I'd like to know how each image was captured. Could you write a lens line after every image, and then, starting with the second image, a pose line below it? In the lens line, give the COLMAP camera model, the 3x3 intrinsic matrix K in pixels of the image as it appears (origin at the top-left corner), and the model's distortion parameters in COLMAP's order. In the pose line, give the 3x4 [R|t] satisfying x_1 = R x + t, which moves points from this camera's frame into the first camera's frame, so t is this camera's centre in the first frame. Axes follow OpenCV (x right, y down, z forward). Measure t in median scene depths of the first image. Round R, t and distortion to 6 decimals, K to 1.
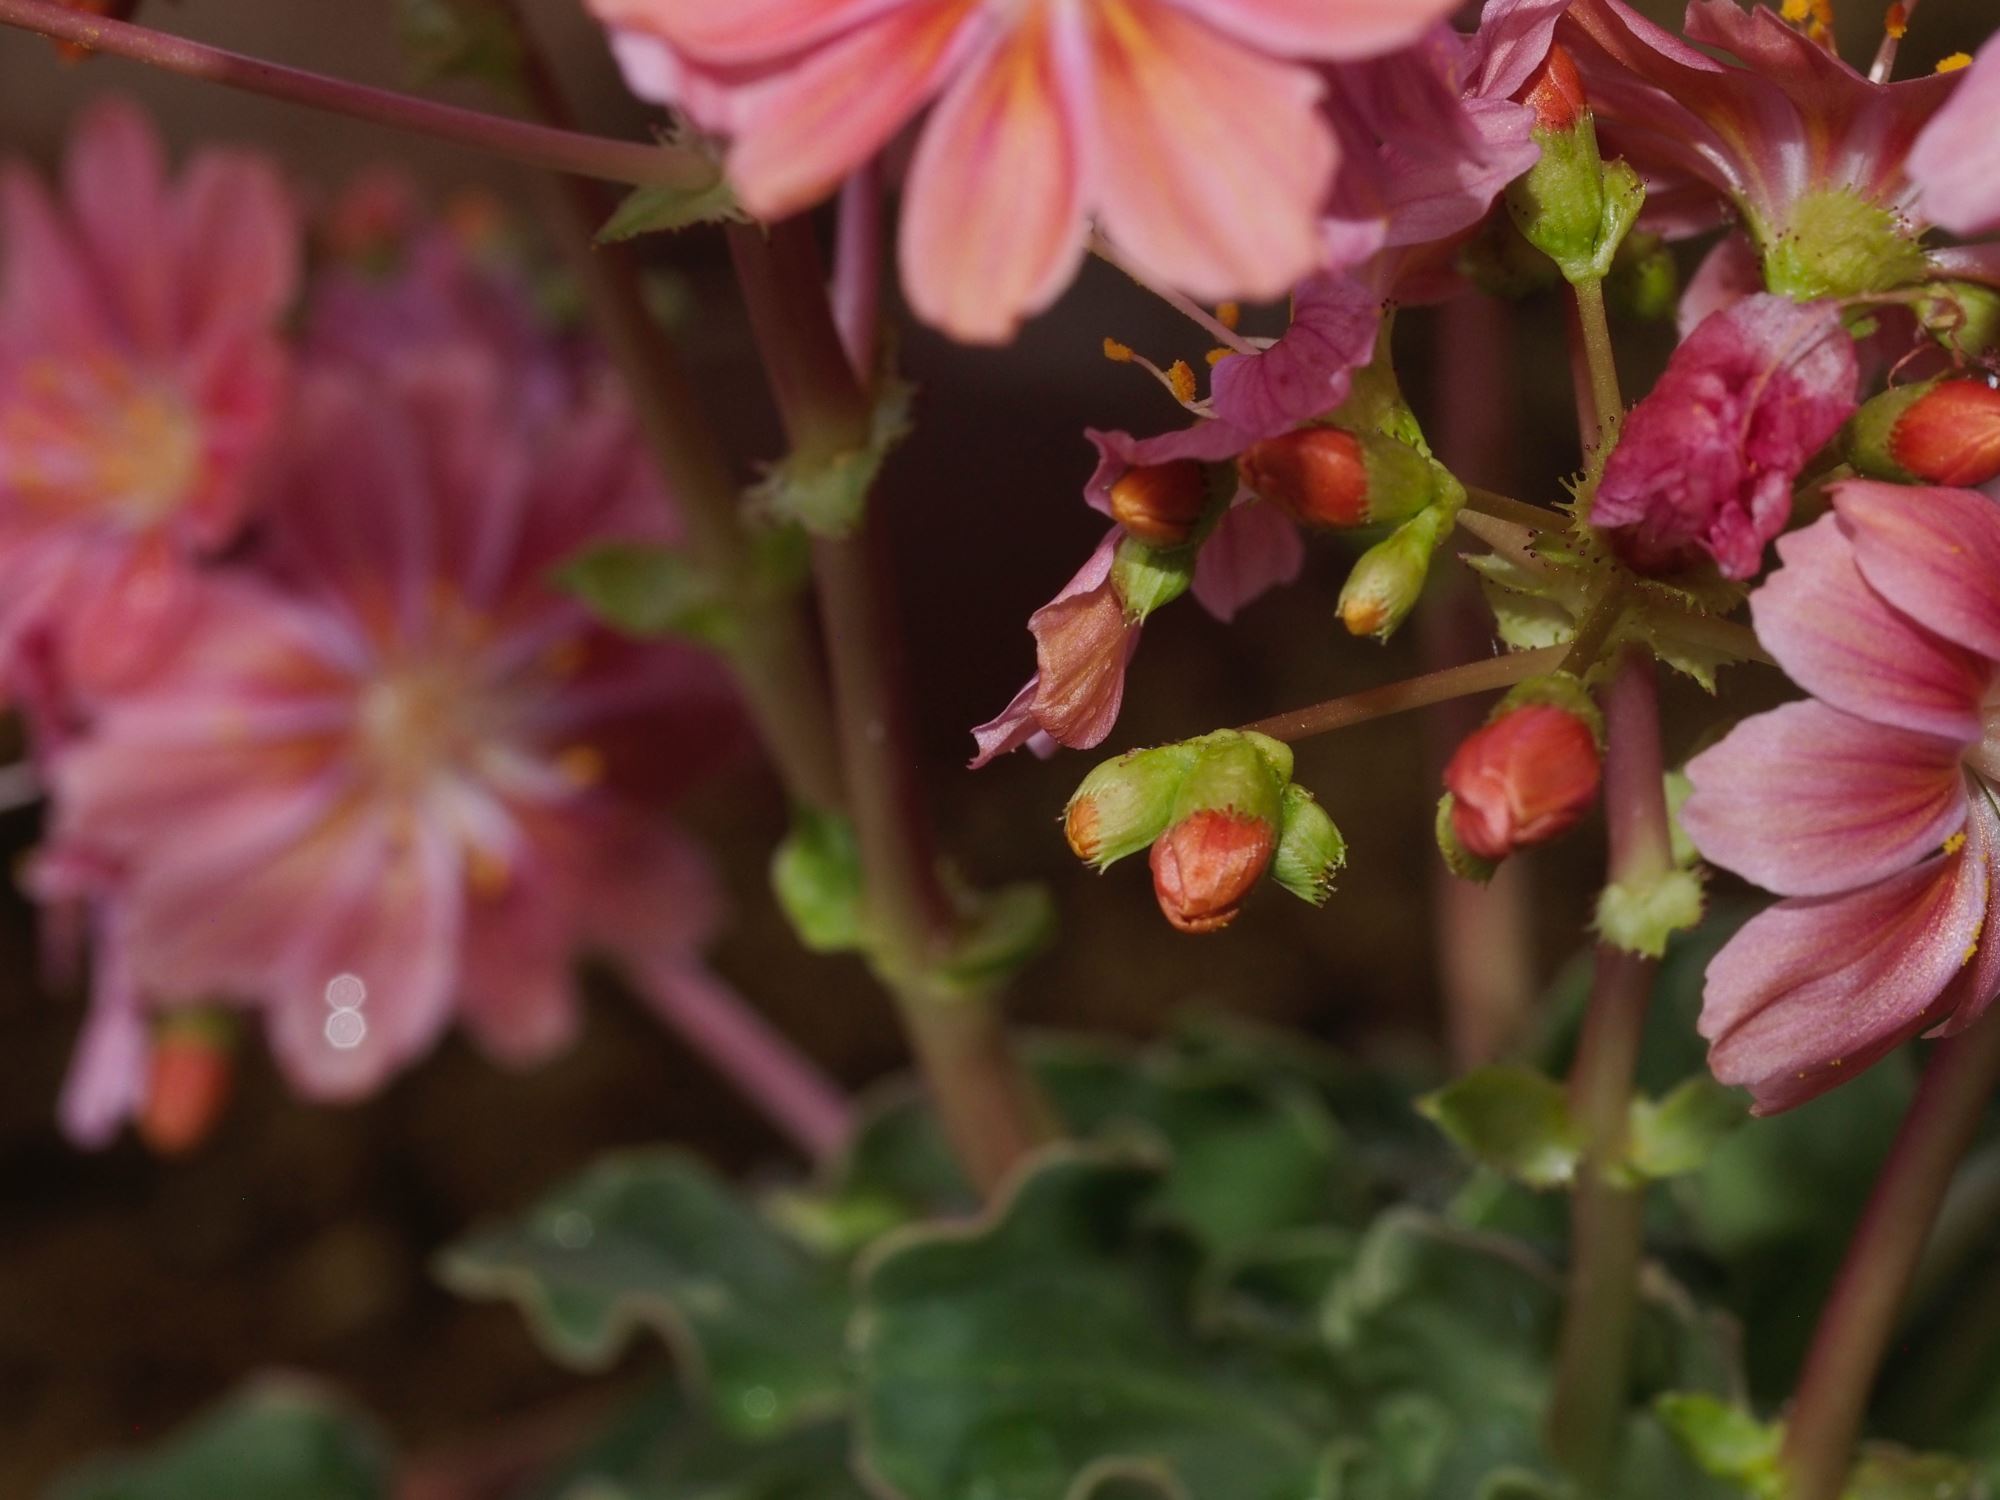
lens RADIAL K [[8878.6, 0, 1000.0], [0, 8878.6, 750.0], [0, 0, 1]] dist [-0.096208, -1.449451]
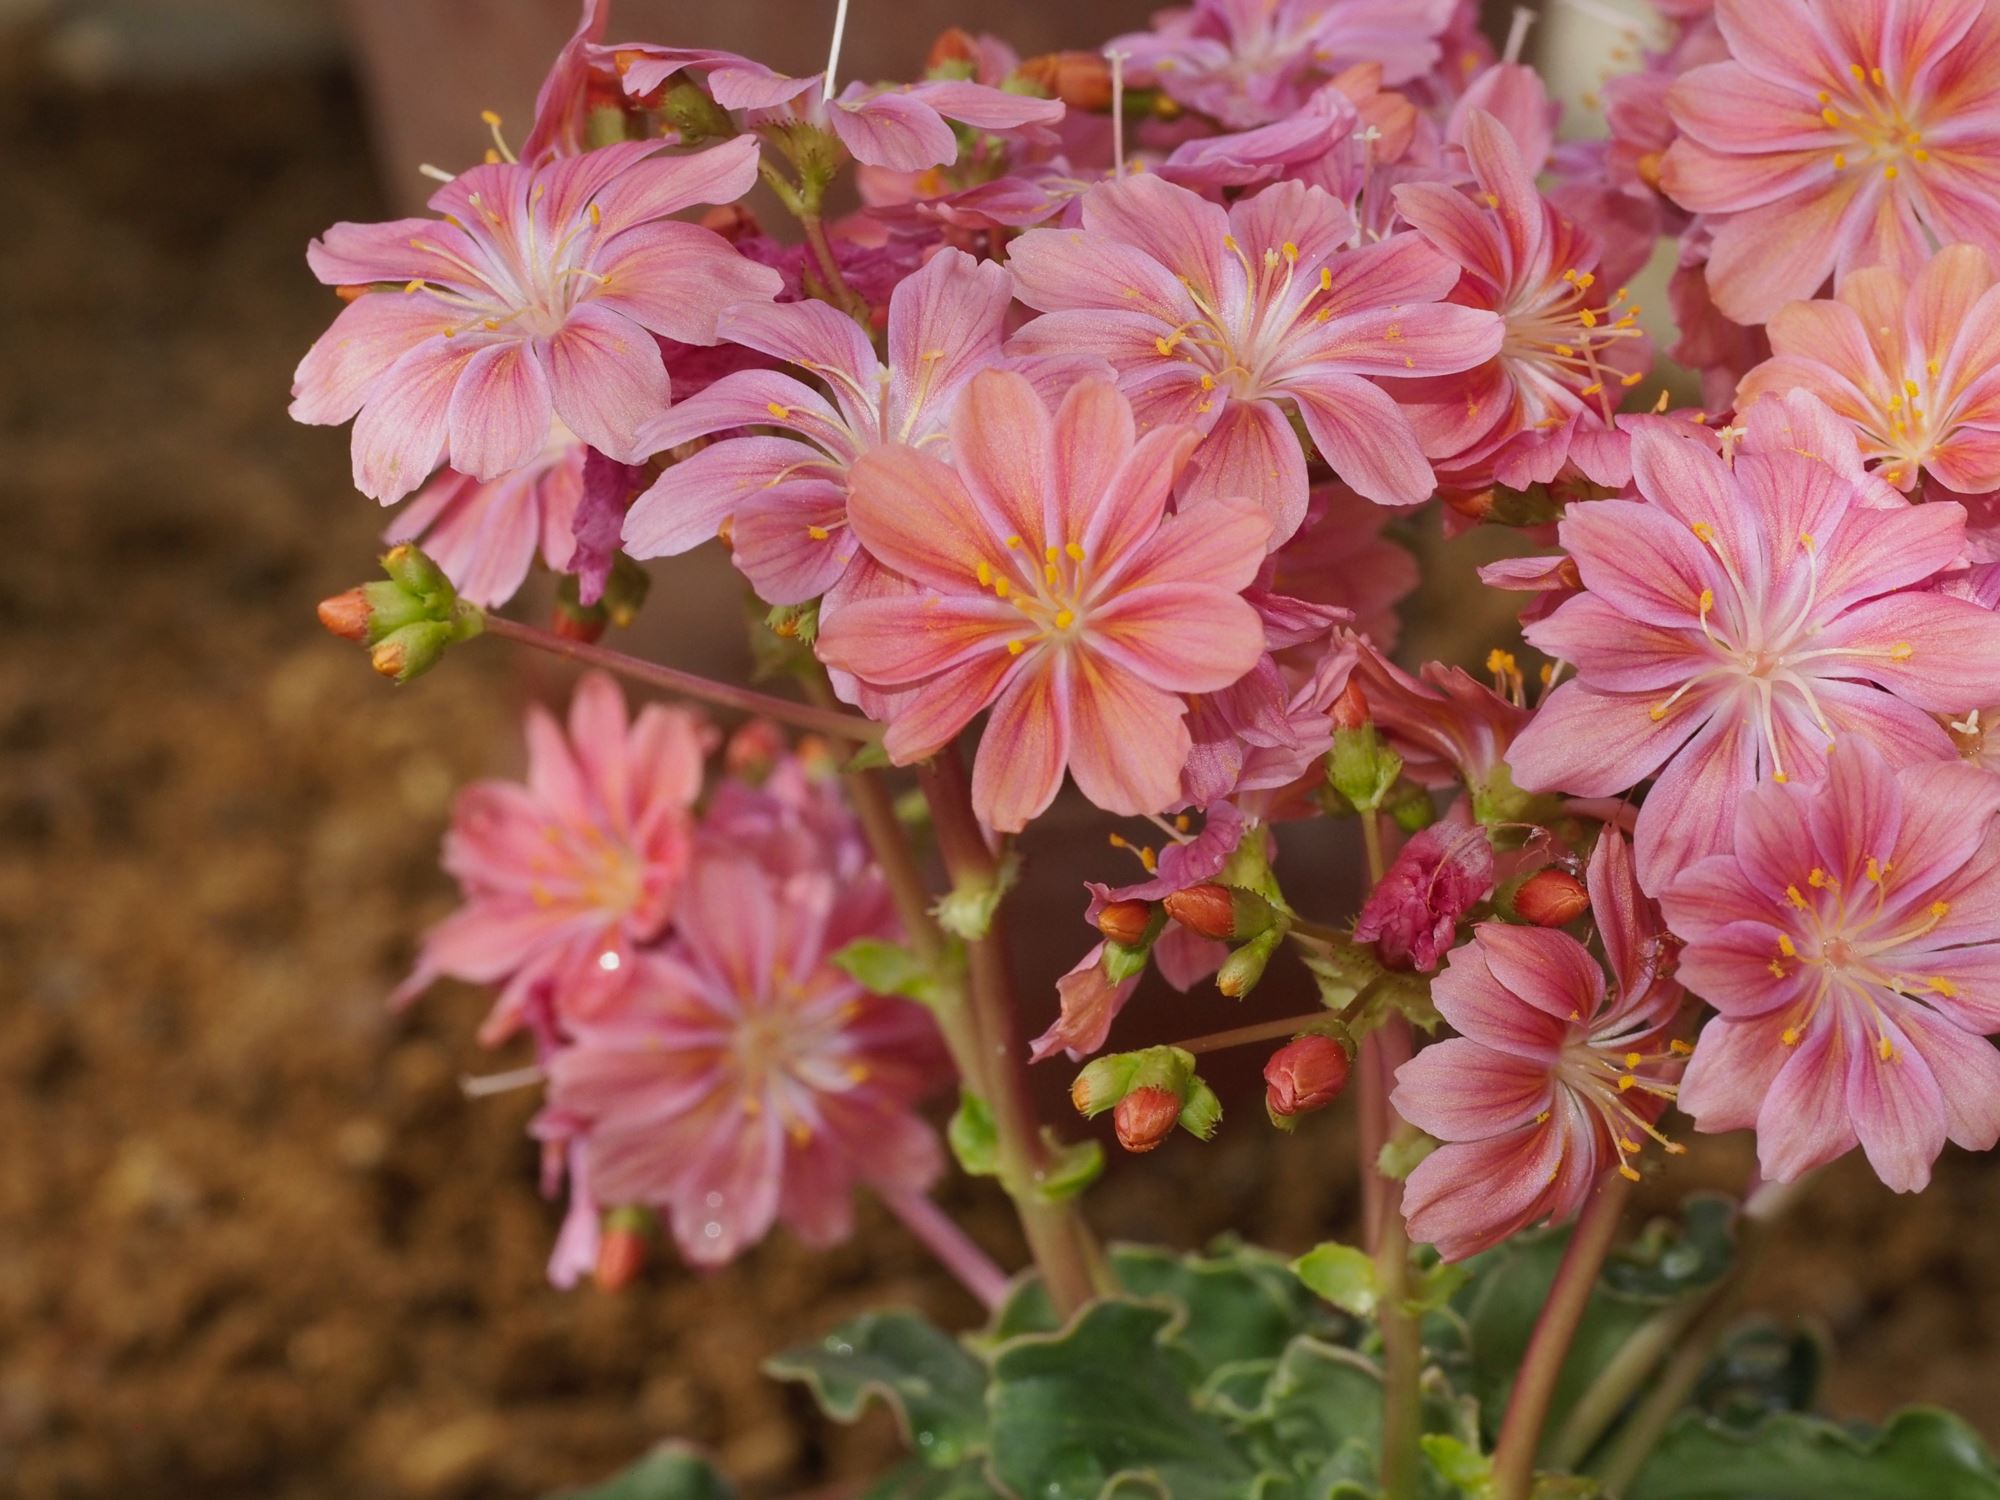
lens RADIAL K [[7928.8, 0, 1000.0], [0, 7928.8, 750.0], [0, 0, 1]] dist [-0.050951, -2.746530]
pose [[0.997691, 0.031510, -0.060162, 0.090112], [-0.034723, 0.997984, -0.053134, 0.025507], [0.058366, 0.055100, 0.996773, -0.665889]]
